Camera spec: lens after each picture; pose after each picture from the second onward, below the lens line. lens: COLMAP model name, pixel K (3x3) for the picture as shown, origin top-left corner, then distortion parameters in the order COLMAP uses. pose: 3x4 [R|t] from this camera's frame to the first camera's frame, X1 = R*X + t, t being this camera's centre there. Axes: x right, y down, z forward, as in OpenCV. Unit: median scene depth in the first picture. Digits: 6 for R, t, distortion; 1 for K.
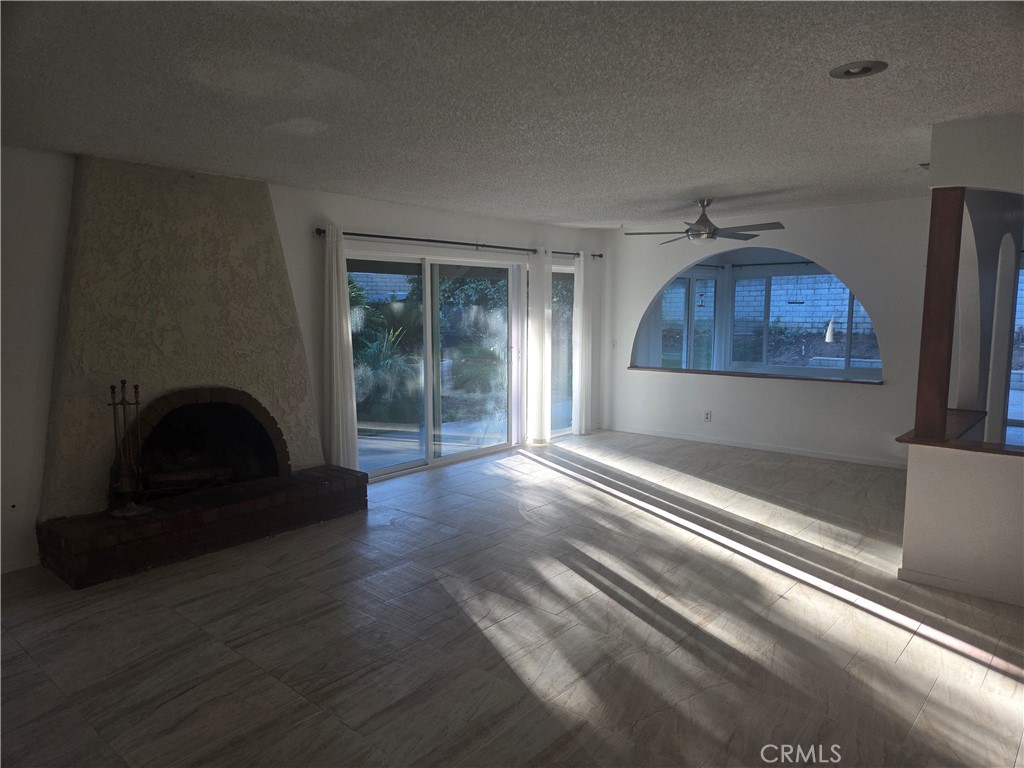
lens RADIAL K [[674.2, 0, 511.7], [0, 674.2, 386.5], [0, 0, 1]] dist [0.031310, -0.020085]
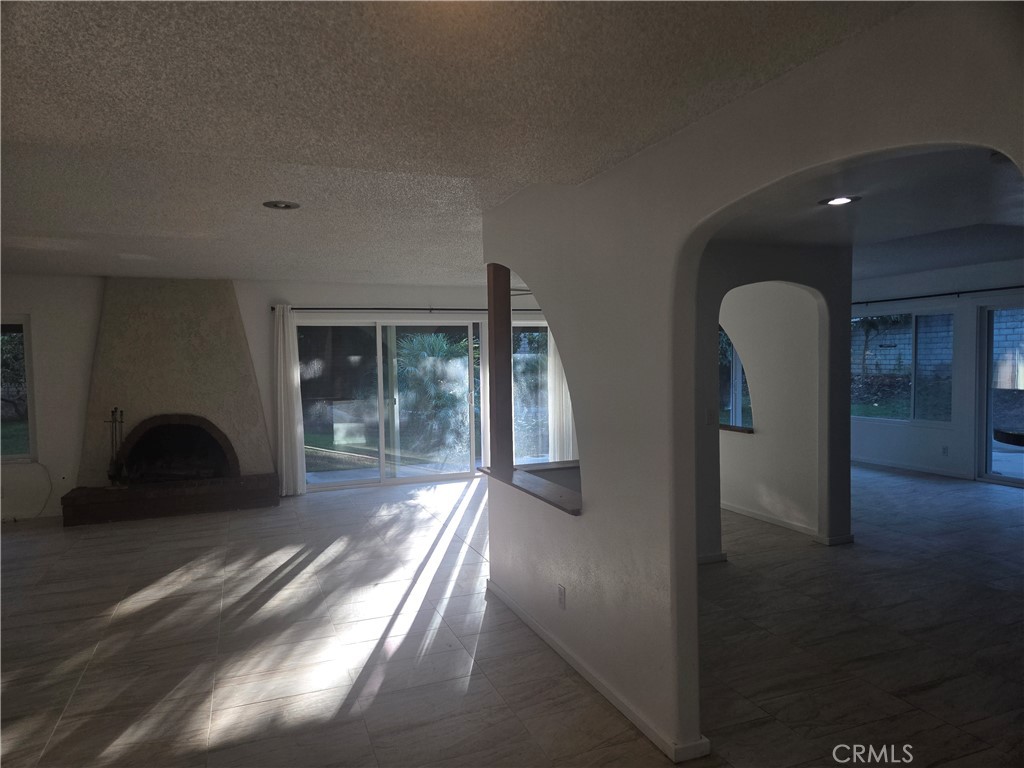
lens RADIAL K [[674.2, 0, 512.9], [0, 674.2, 380.0], [0, 0, 1]] dist [0.031310, -0.020085]
pose [[0.894798, 0.005692, -0.446434, 0.957472], [-0.038379, 0.997198, -0.064210, -0.006447], [0.444818, 0.074588, 0.892510, -0.055108]]
